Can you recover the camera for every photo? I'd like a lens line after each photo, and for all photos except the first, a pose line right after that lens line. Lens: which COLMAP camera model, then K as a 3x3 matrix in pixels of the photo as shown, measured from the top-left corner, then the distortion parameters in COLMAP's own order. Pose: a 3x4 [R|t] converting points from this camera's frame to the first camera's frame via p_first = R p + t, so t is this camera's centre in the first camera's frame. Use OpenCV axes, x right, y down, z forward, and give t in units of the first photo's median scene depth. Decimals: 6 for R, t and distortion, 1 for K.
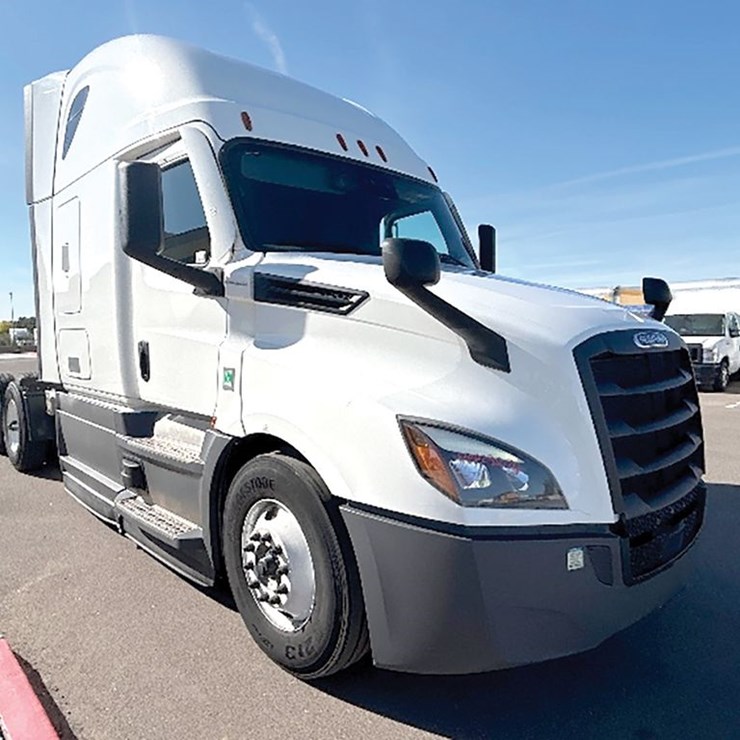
lens RADIAL K [[566.2, 0, 370.2], [0, 566.2, 366.7], [0, 0, 1]] dist [-0.011002, 0.022528]
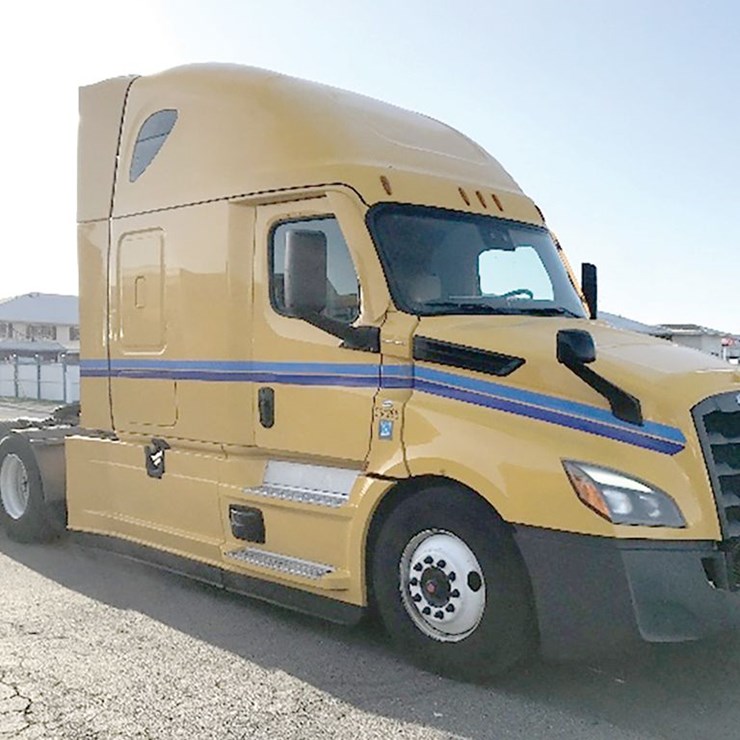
lens RADIAL K [[958.6, 0, 392.1], [0, 958.6, 369.2], [0, 0, 1]] dist [0.012399, 0.000000]
pose [[0.998133, 0.012195, 0.059846, -0.367263], [-0.010045, 0.999298, -0.036094, -0.026813], [-0.060245, 0.035426, 0.997555, -0.932684]]
